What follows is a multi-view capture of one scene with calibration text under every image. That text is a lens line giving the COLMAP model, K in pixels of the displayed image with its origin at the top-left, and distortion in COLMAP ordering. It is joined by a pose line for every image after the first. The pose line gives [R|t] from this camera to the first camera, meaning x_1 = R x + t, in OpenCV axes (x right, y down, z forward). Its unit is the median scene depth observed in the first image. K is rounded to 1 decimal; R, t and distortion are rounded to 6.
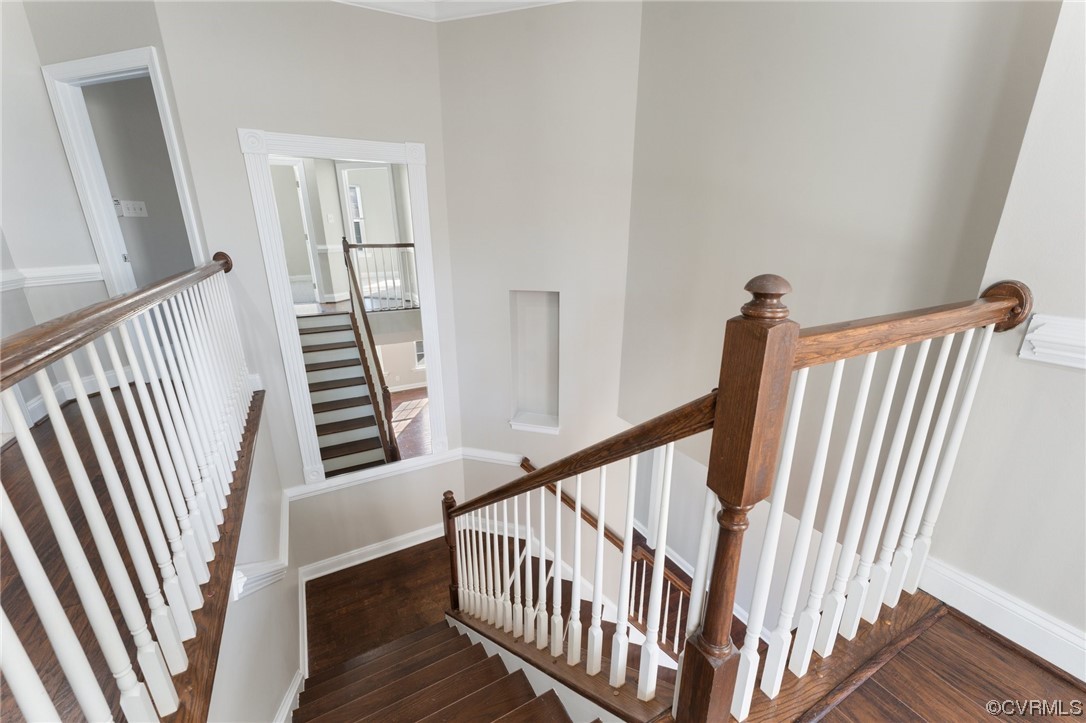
lens RADIAL K [[437.2, 0, 541.0], [0, 437.2, 364.1], [0, 0, 1]] dist [0.000286, -0.000190]
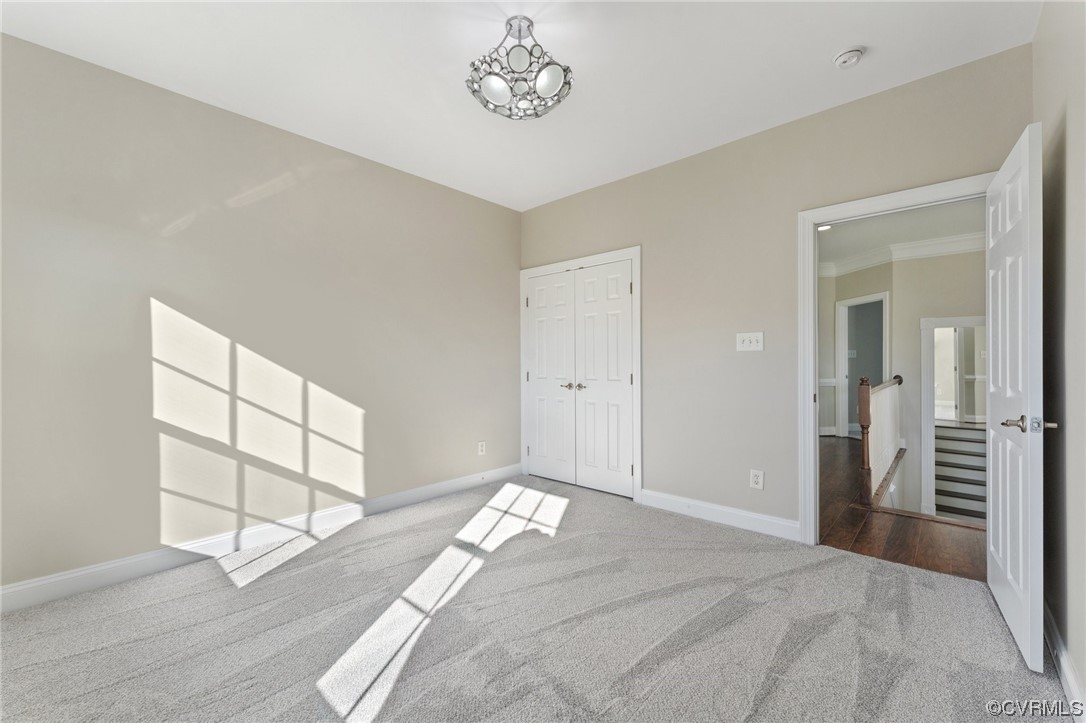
lens RADIAL K [[437.2, 0, 541.0], [0, 437.2, 364.1], [0, 0, 1]] dist [0.000286, -0.000190]
pose [[0.318393, 0.009047, -0.947916, 0.626869], [-0.278404, 0.956750, -0.084381, 0.308280], [0.906155, 0.290769, 0.307141, -1.076314]]
